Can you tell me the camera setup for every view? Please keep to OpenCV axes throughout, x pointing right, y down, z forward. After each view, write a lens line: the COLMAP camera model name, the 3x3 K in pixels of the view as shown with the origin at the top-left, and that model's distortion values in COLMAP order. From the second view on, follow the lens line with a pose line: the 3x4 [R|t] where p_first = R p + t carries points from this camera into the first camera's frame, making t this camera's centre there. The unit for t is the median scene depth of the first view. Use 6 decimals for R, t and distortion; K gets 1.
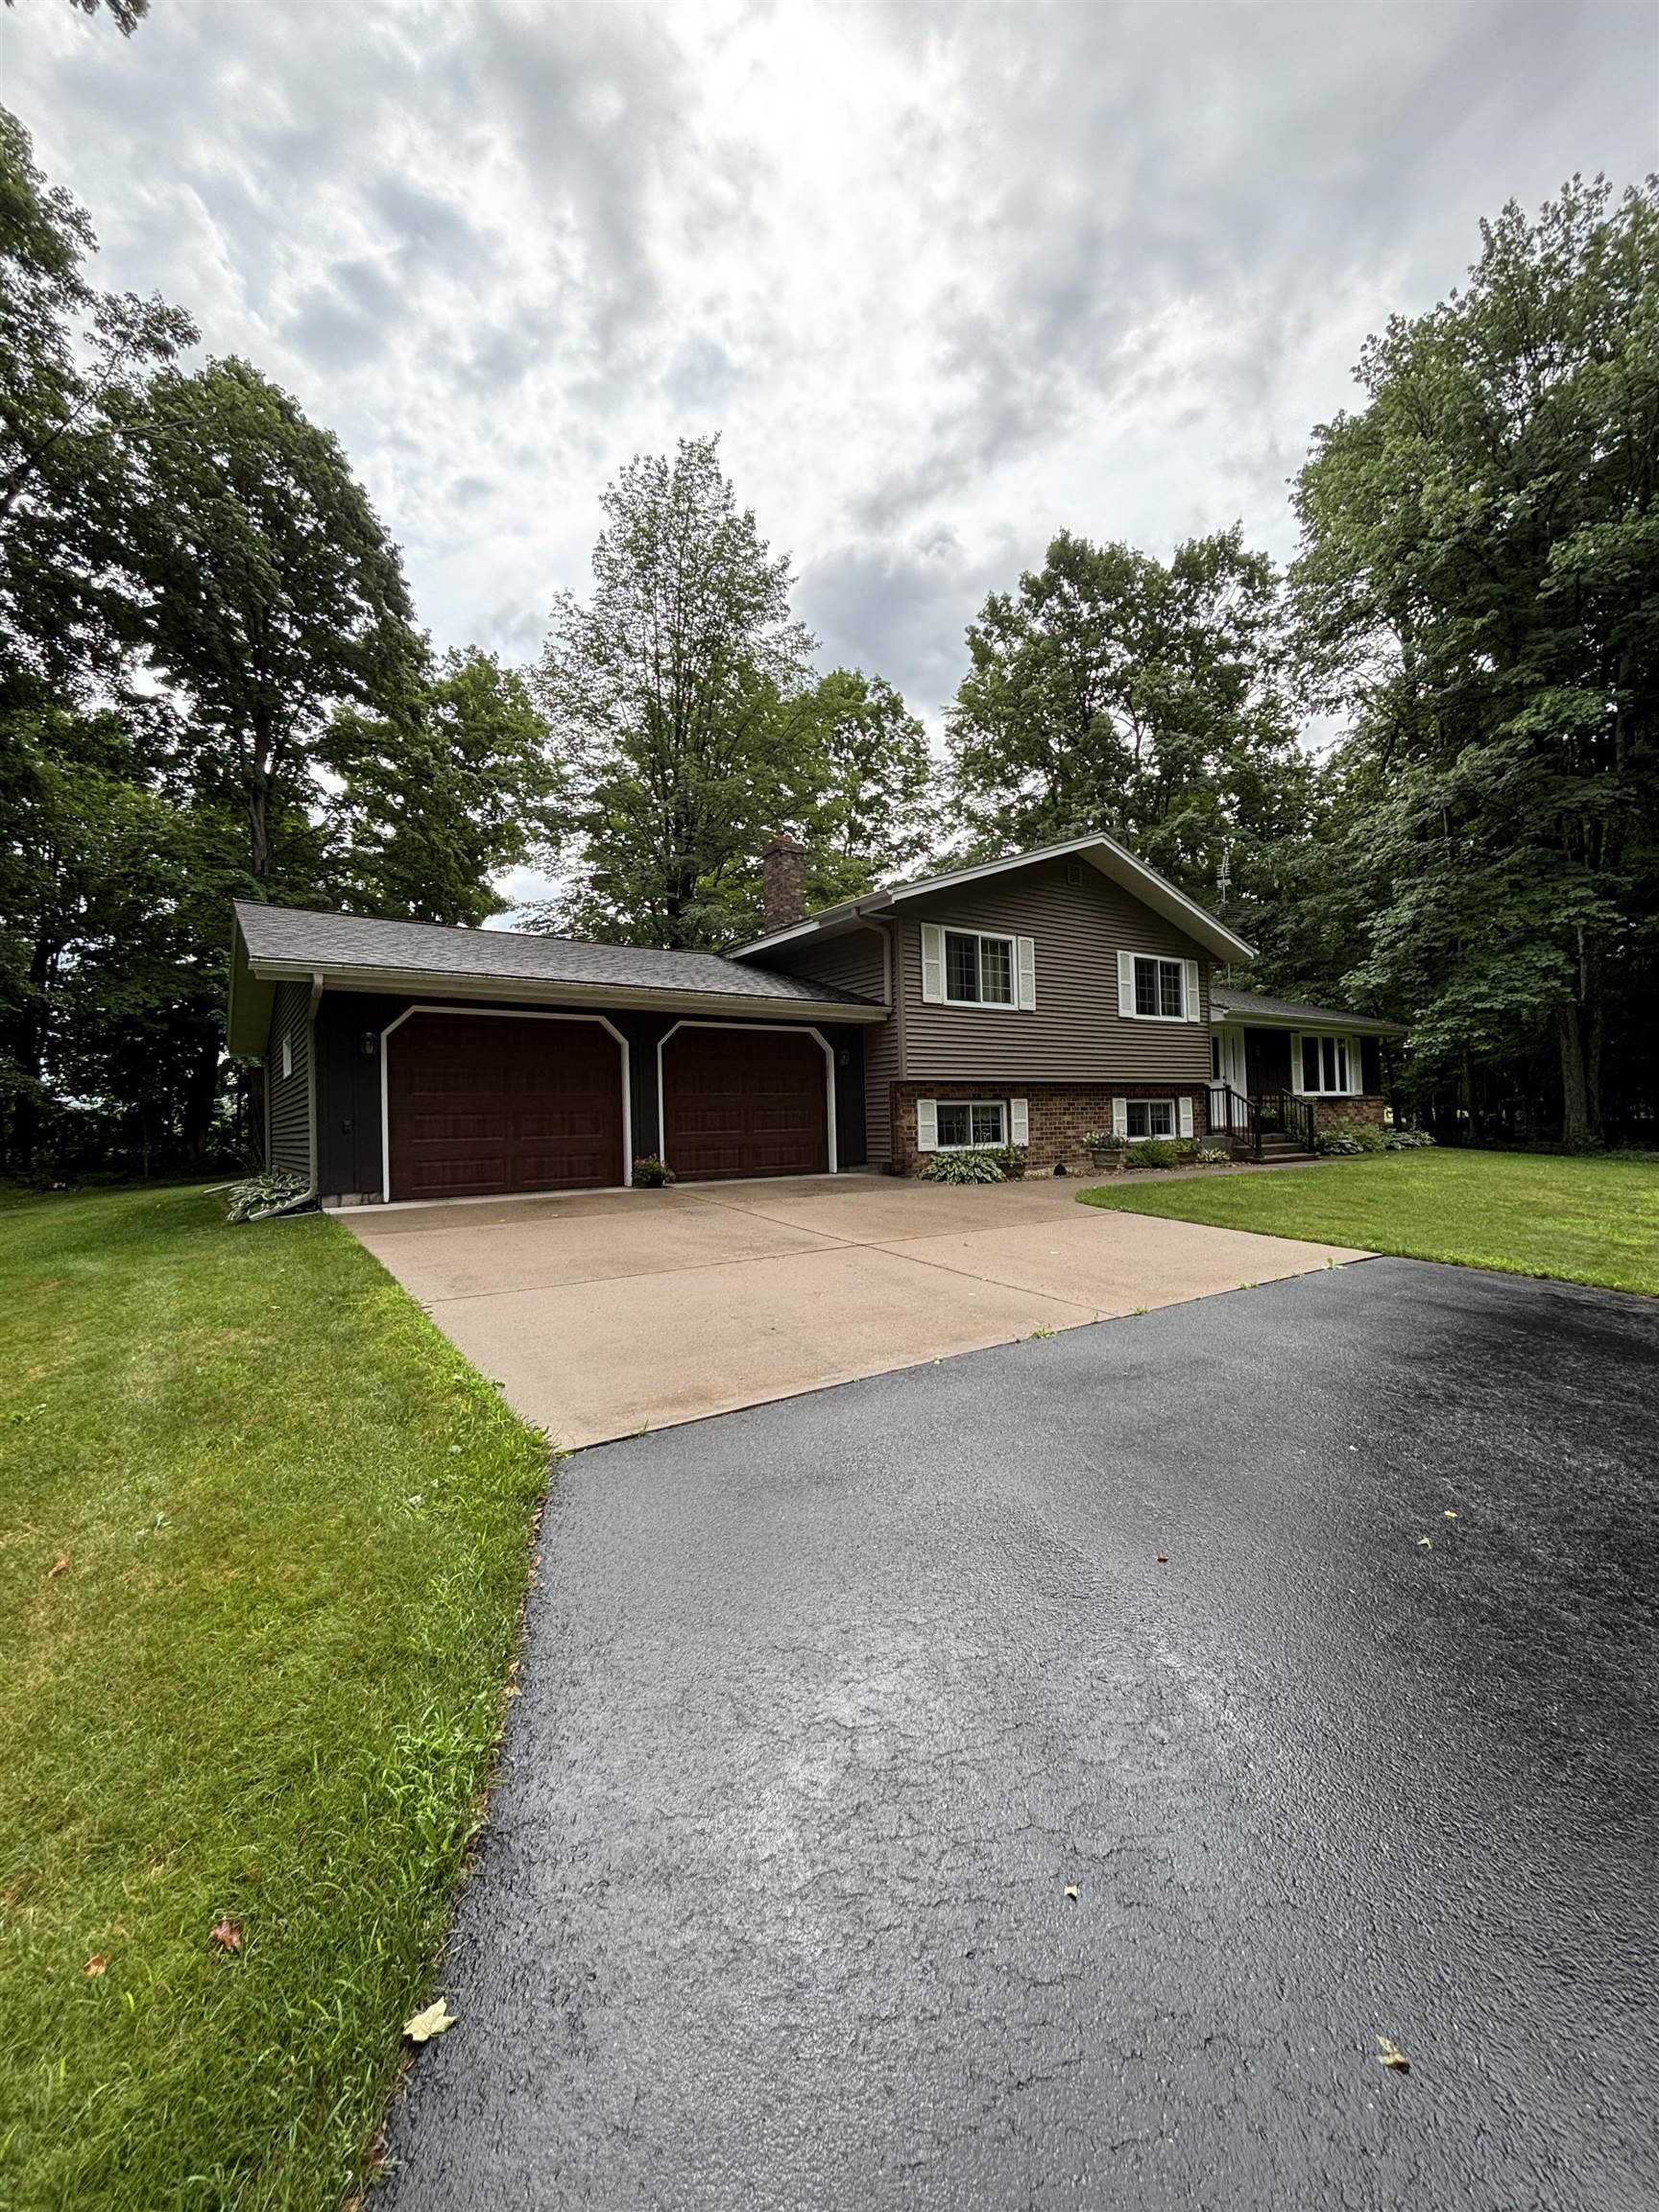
lens RADIAL K [[889.7, 0, 835.3], [0, 889.7, 1112.7], [0, 0, 1]] dist [0.002859, -0.000606]
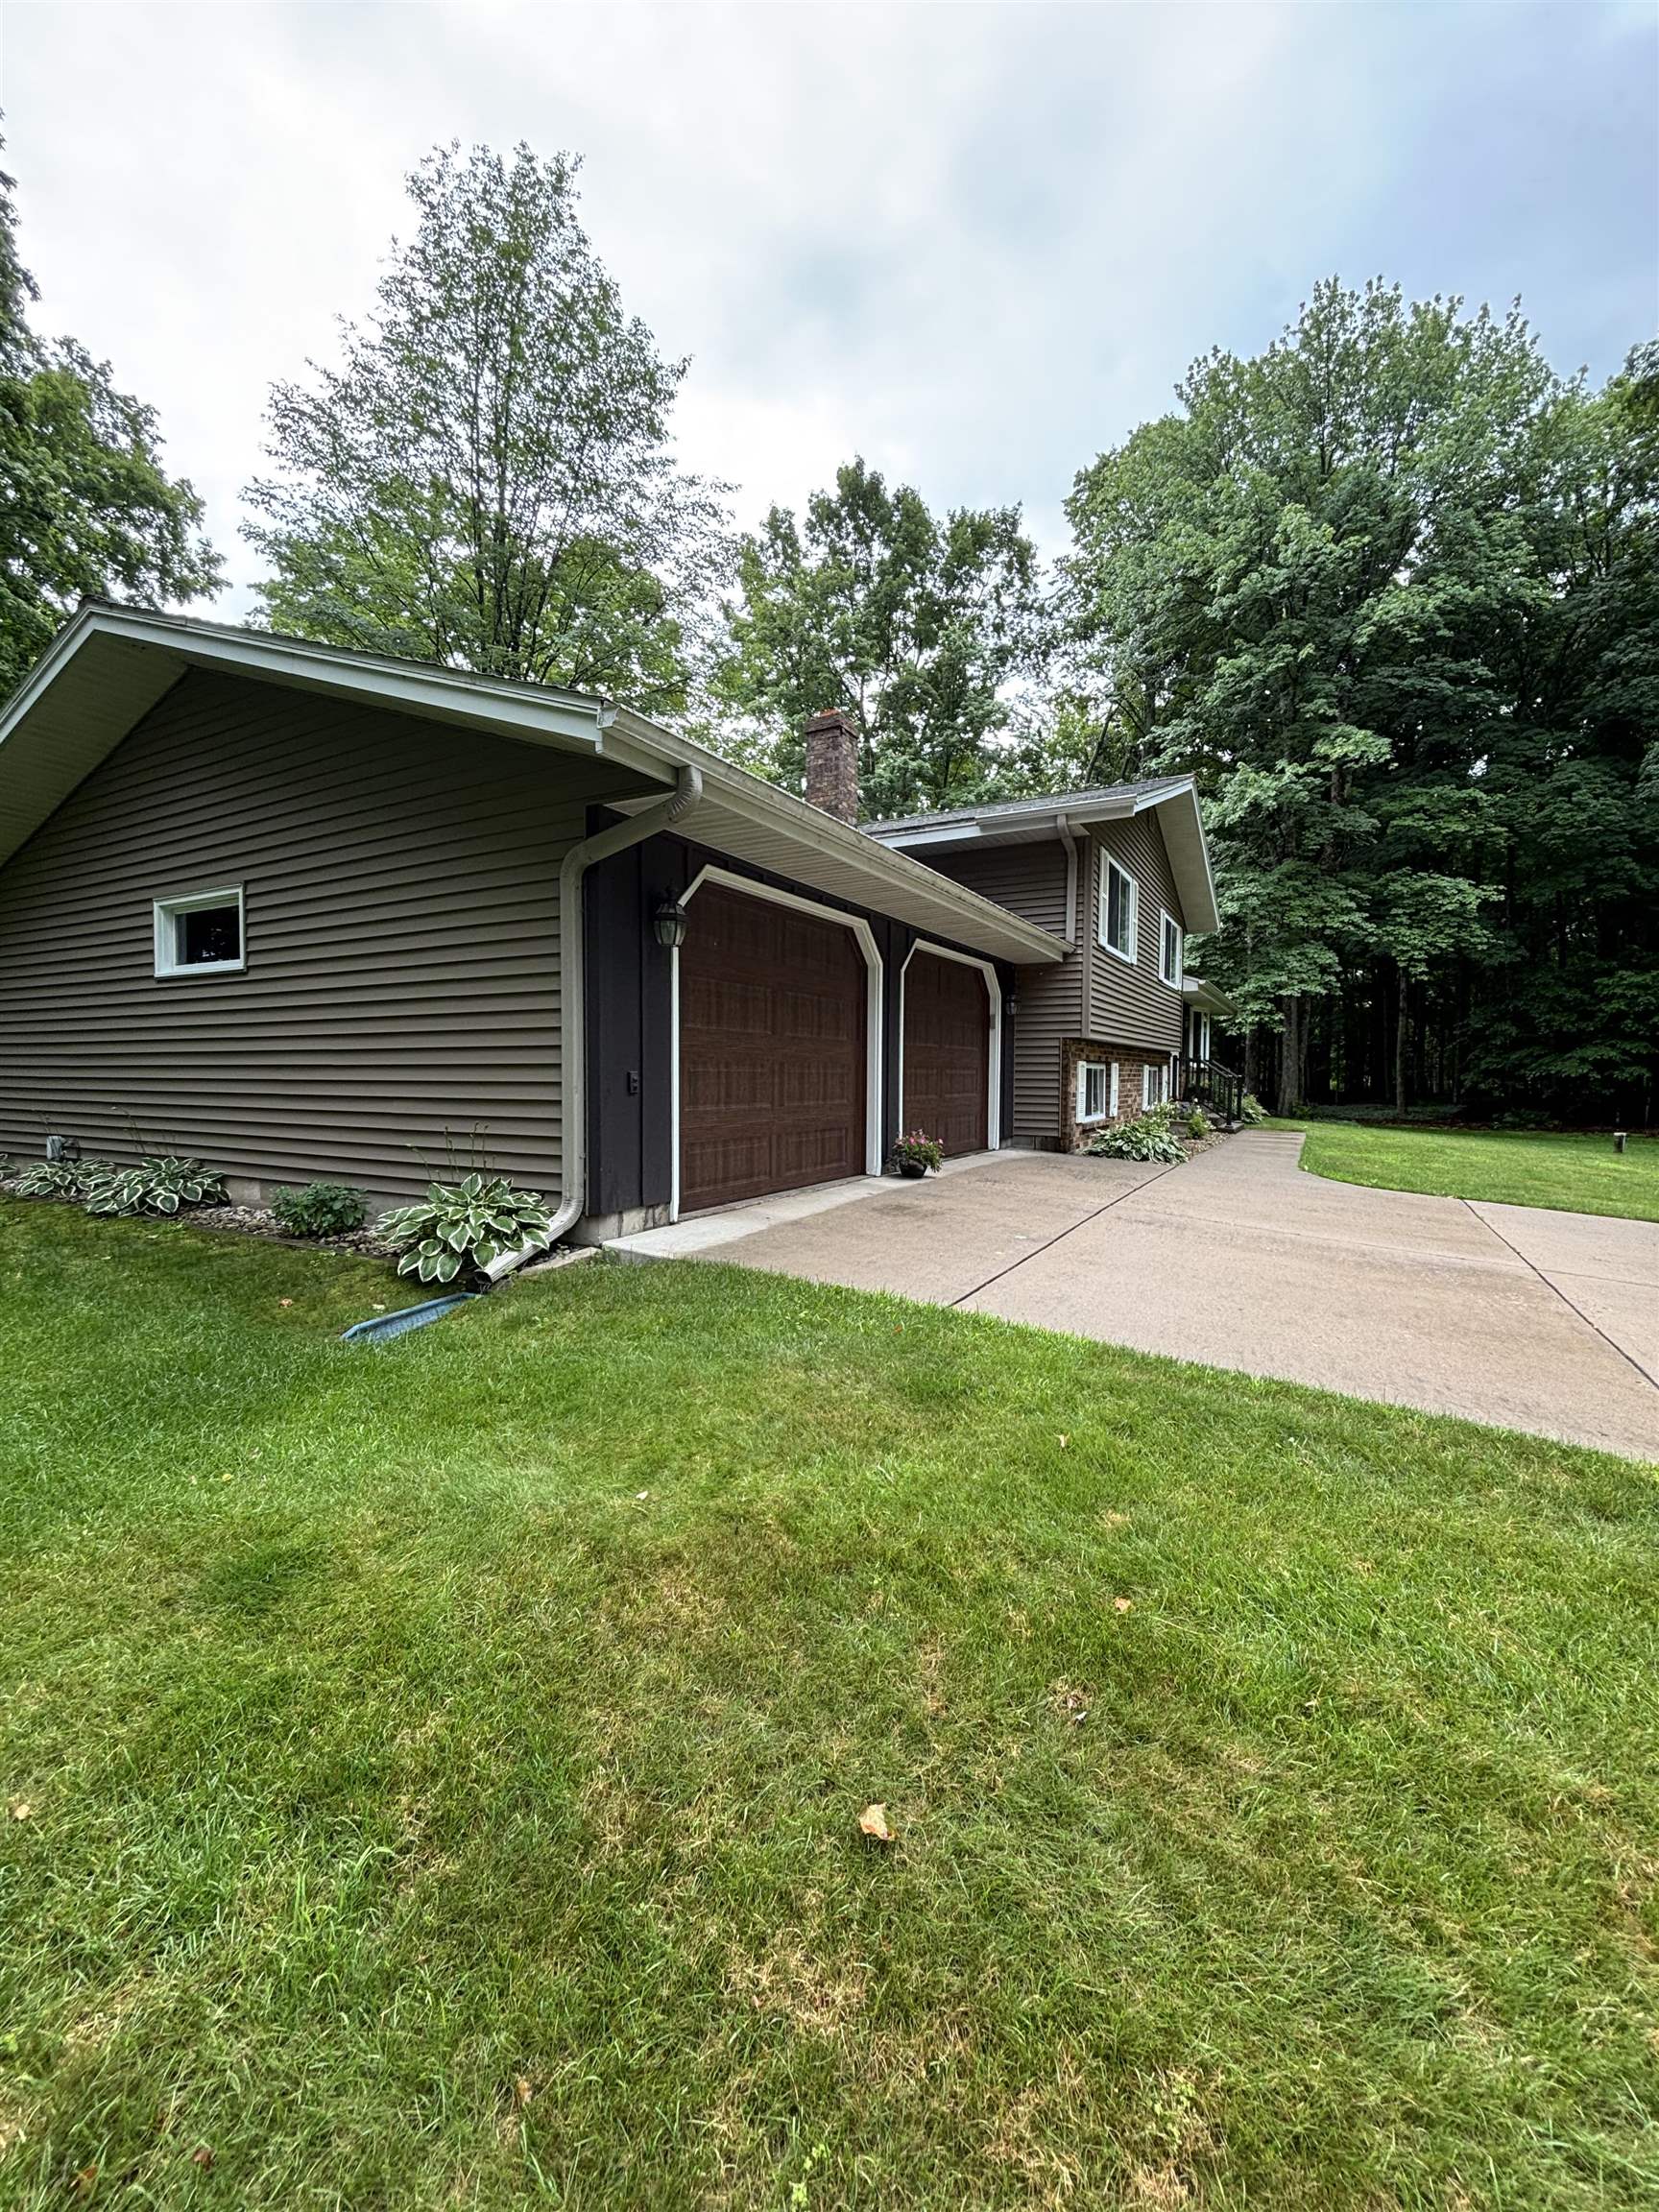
lens RADIAL K [[889.7, 0, 827.5], [0, 889.7, 1103.5], [0, 0, 1]] dist [0.002859, -0.000606]
pose [[0.906203, 0.019804, 0.422378, -0.271778], [-0.038823, 0.998580, 0.036473, 0.002121], [-0.421056, -0.049450, 0.905686, 0.197497]]
